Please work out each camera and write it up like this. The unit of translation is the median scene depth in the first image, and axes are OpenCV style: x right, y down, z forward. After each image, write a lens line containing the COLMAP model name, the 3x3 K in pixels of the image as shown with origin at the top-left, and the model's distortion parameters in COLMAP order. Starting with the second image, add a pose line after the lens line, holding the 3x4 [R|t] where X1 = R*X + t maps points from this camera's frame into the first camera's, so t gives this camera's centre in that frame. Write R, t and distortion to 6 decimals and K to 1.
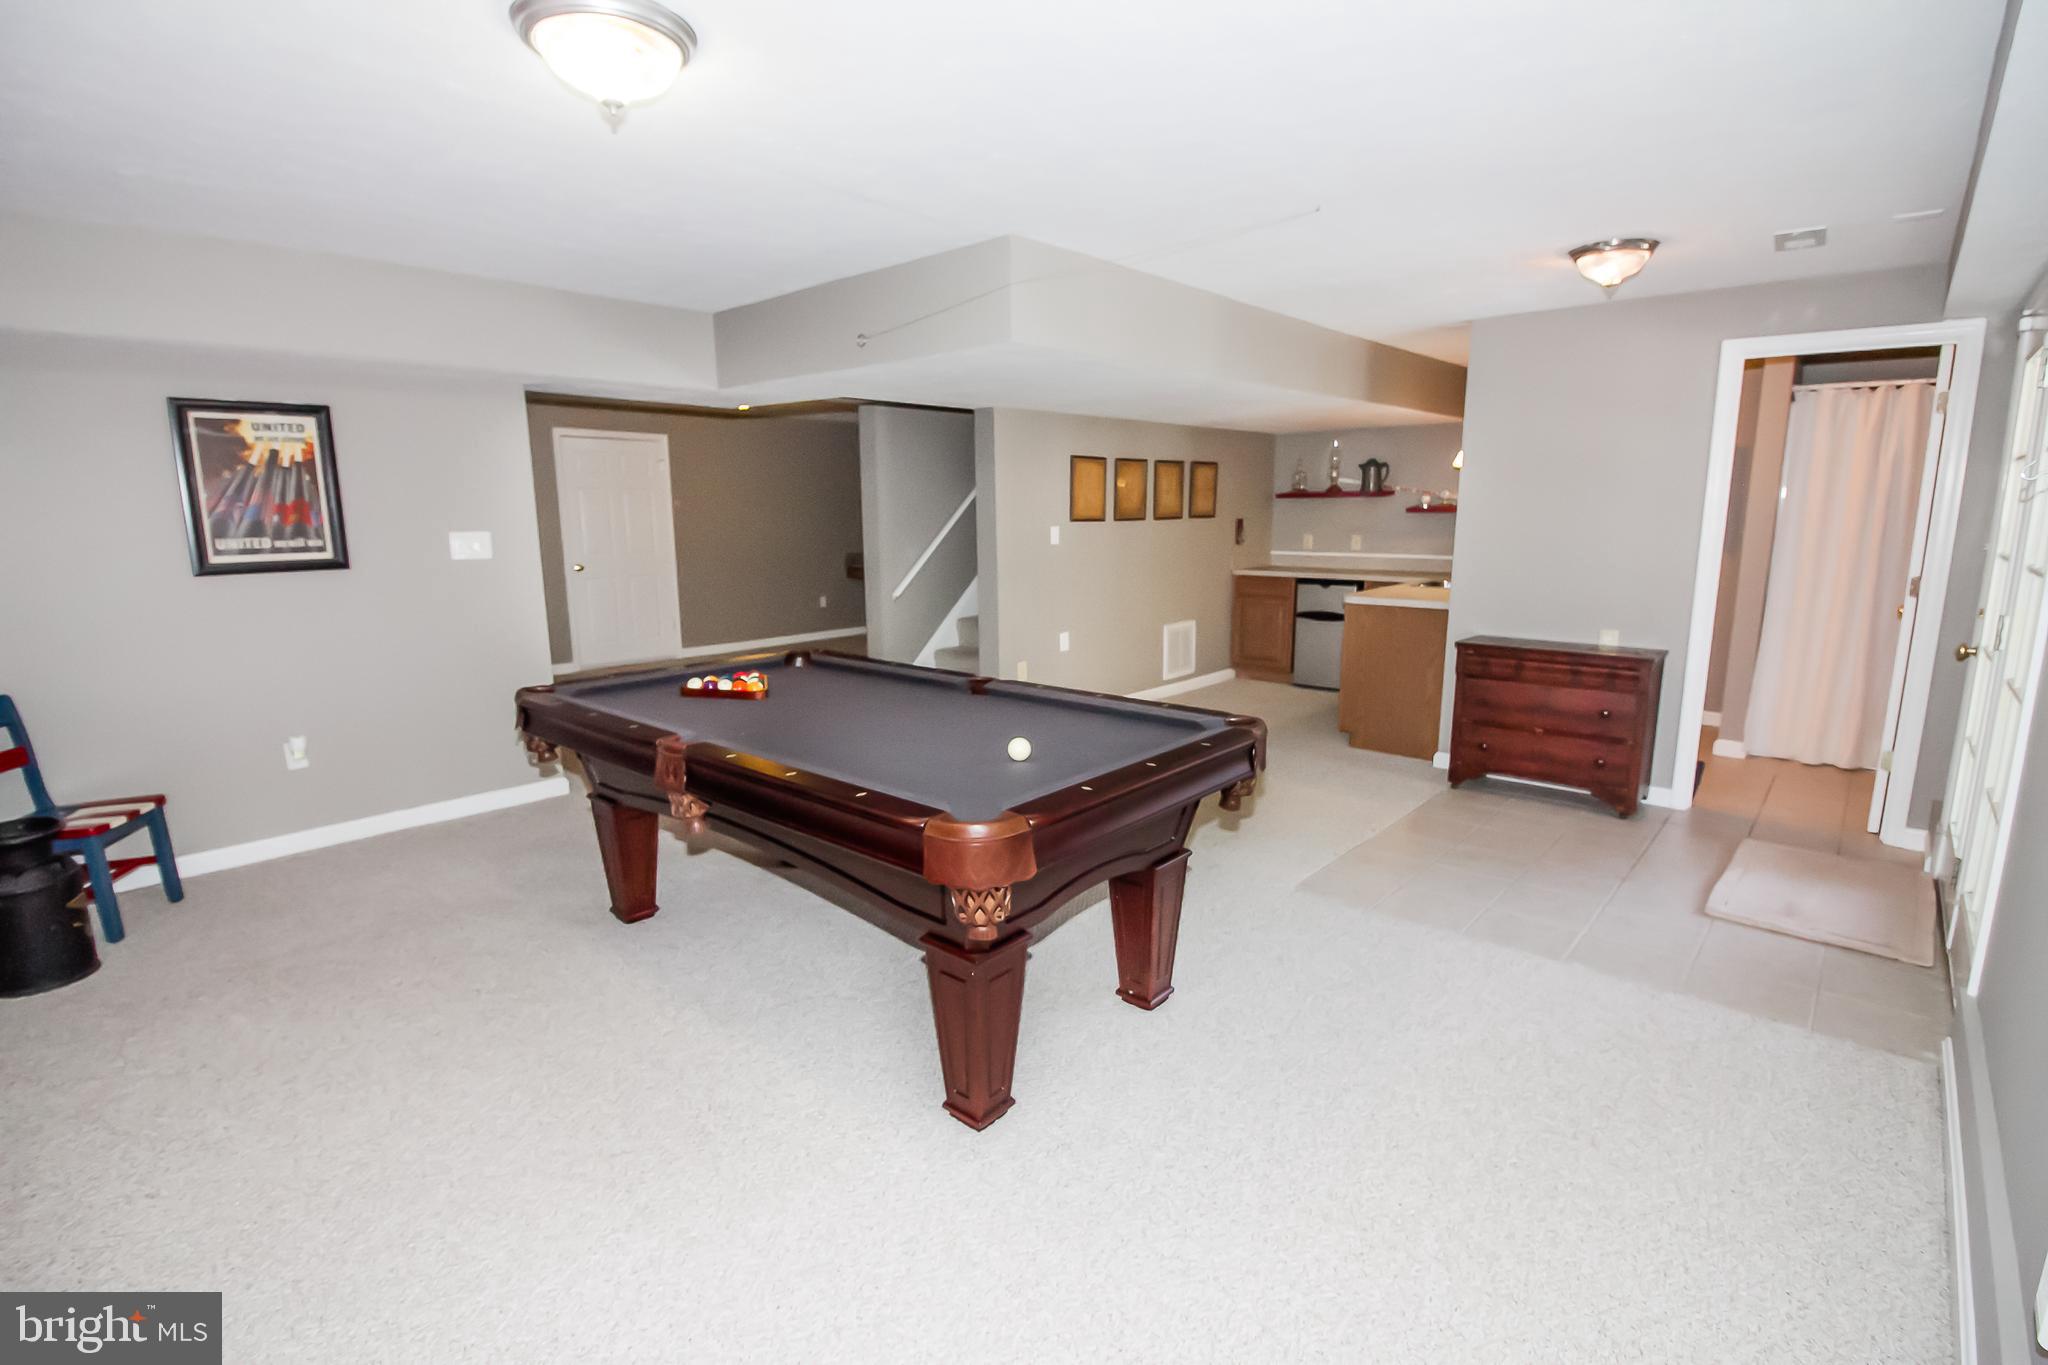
lens RADIAL K [[957.3, 0, 1023.1], [0, 957.3, 676.3], [0, 0, 1]] dist [-0.001507, -0.000038]
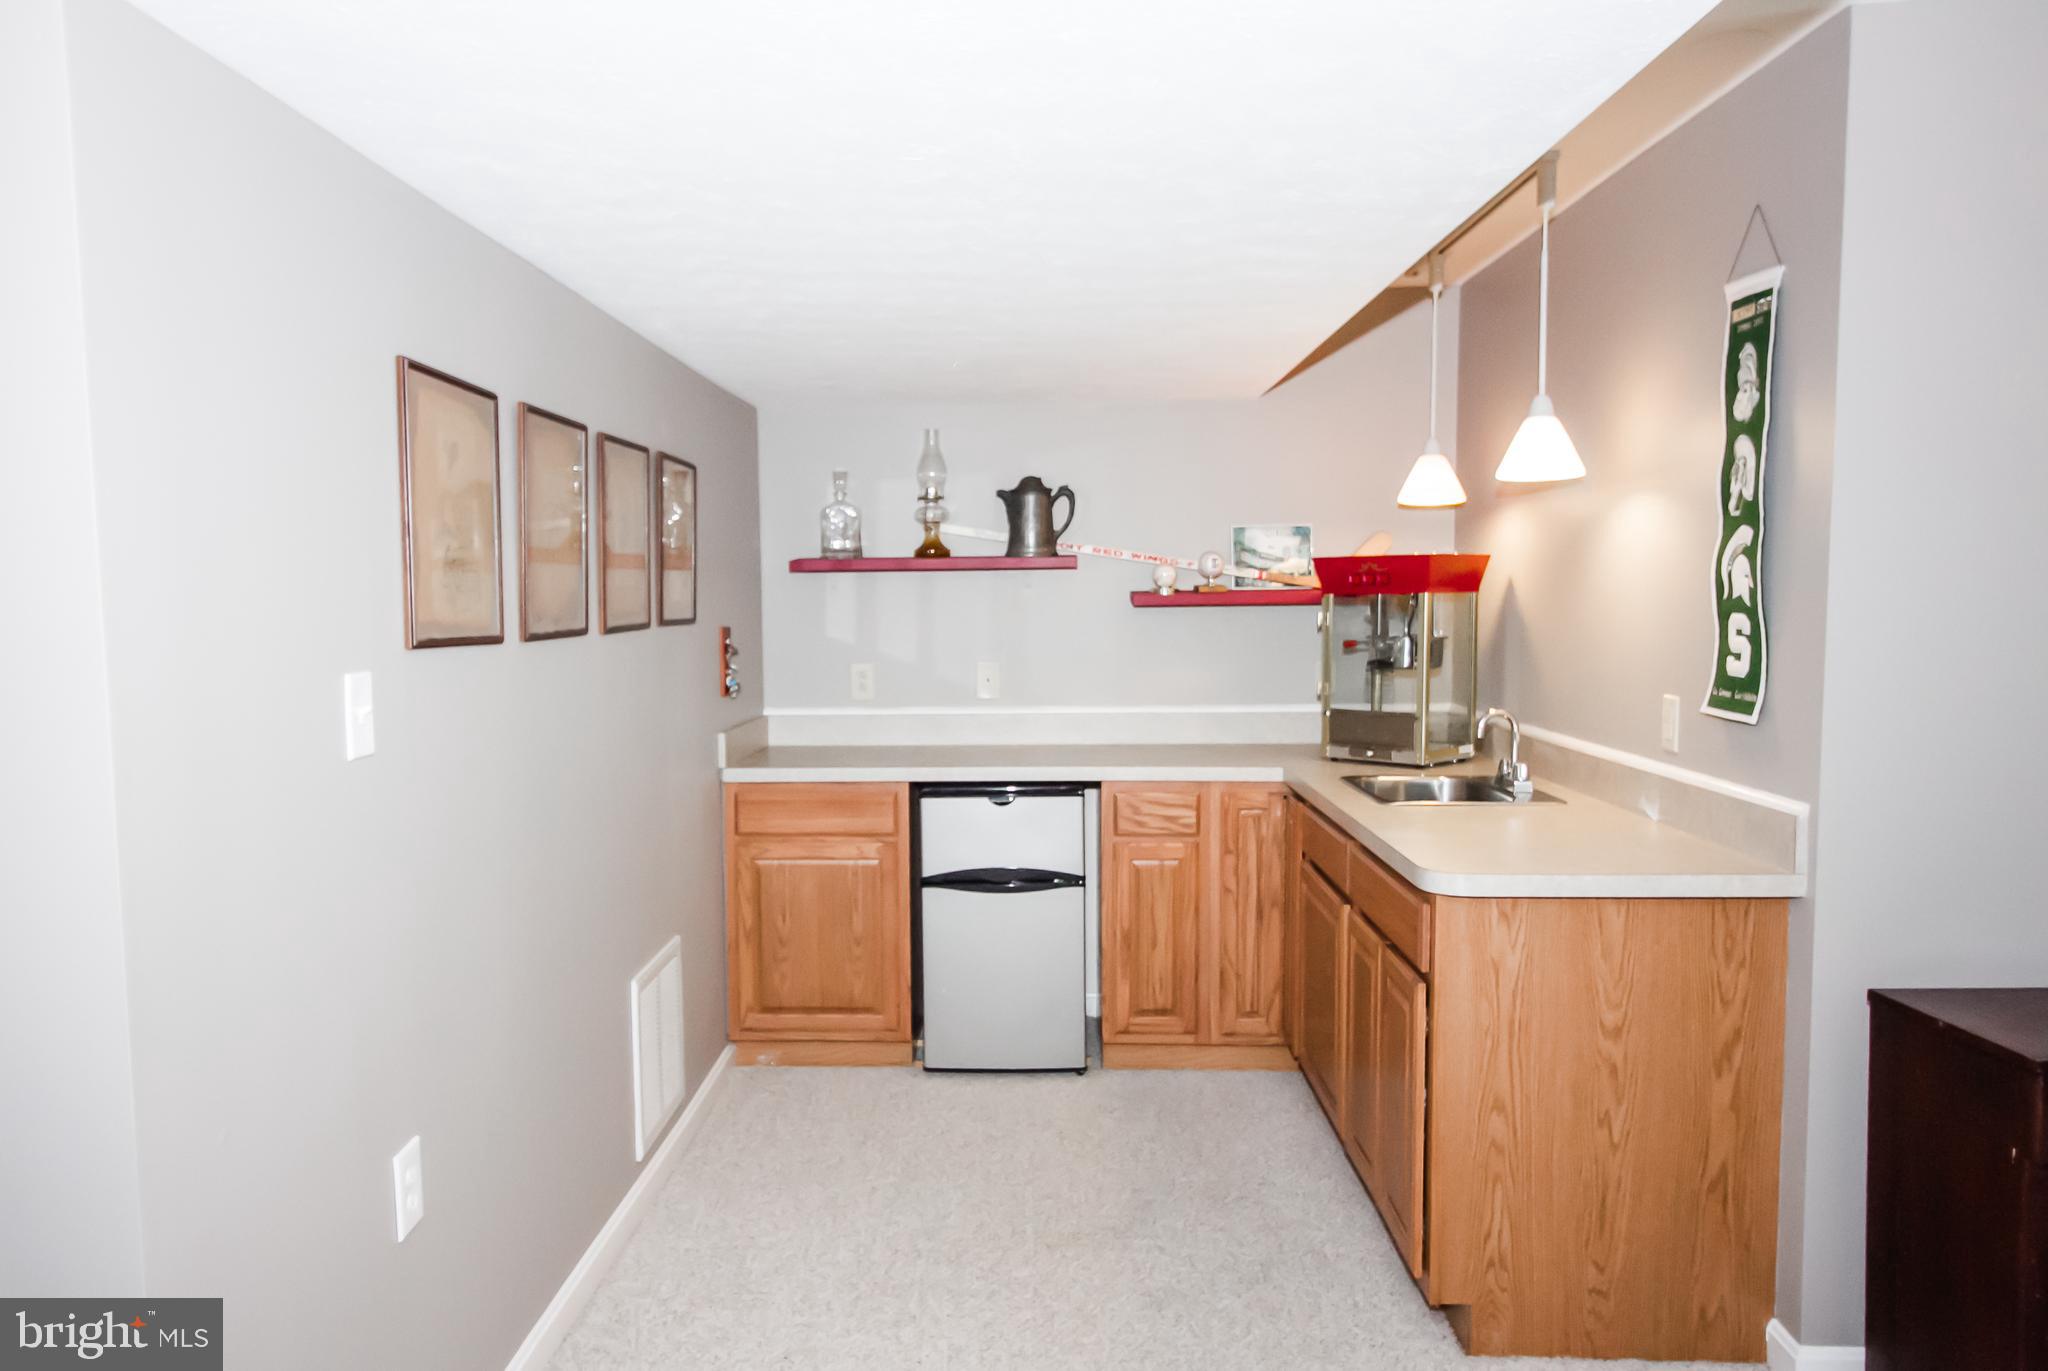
lens RADIAL K [[1505.6, 0, 1014.5], [0, 1505.6, 683.6], [0, 0, 1]] dist [0.004822, 0.000037]
pose [[0.763800, -0.038456, 0.644306, -0.059114], [0.115446, 0.990266, -0.077752, -0.090560], [-0.635044, 0.133770, 0.760805, 0.525333]]
